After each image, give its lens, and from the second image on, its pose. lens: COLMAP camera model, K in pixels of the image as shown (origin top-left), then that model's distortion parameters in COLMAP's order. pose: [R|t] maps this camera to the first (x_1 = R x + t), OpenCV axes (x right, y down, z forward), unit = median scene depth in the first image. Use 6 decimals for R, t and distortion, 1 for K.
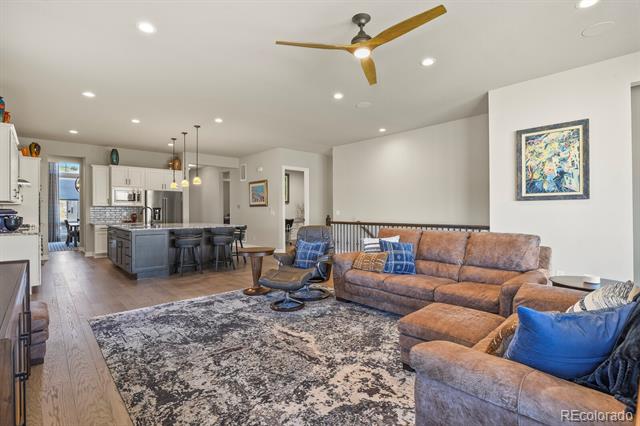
lens RADIAL K [[309.4, 0, 325.1], [0, 309.4, 212.3], [0, 0, 1]] dist [-0.010142, -0.003066]
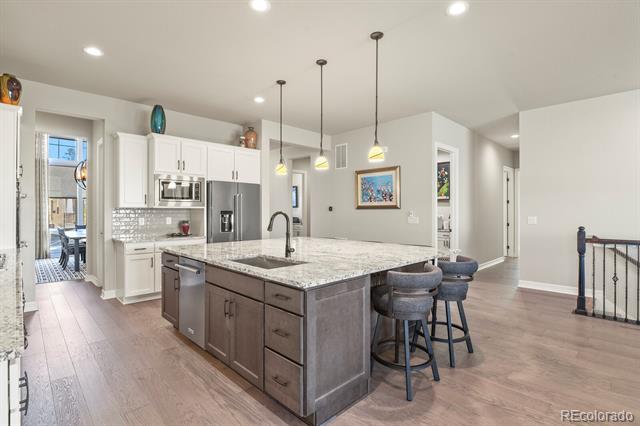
lens RADIAL K [[309.4, 0, 320.3], [0, 309.4, 213.7], [0, 0, 1]] dist [-0.010142, -0.003066]
pose [[0.999562, 0.004650, 0.029232, -0.819087], [-0.004815, 0.999973, 0.005553, -0.029488], [-0.029206, -0.005692, 0.999557, 0.874665]]
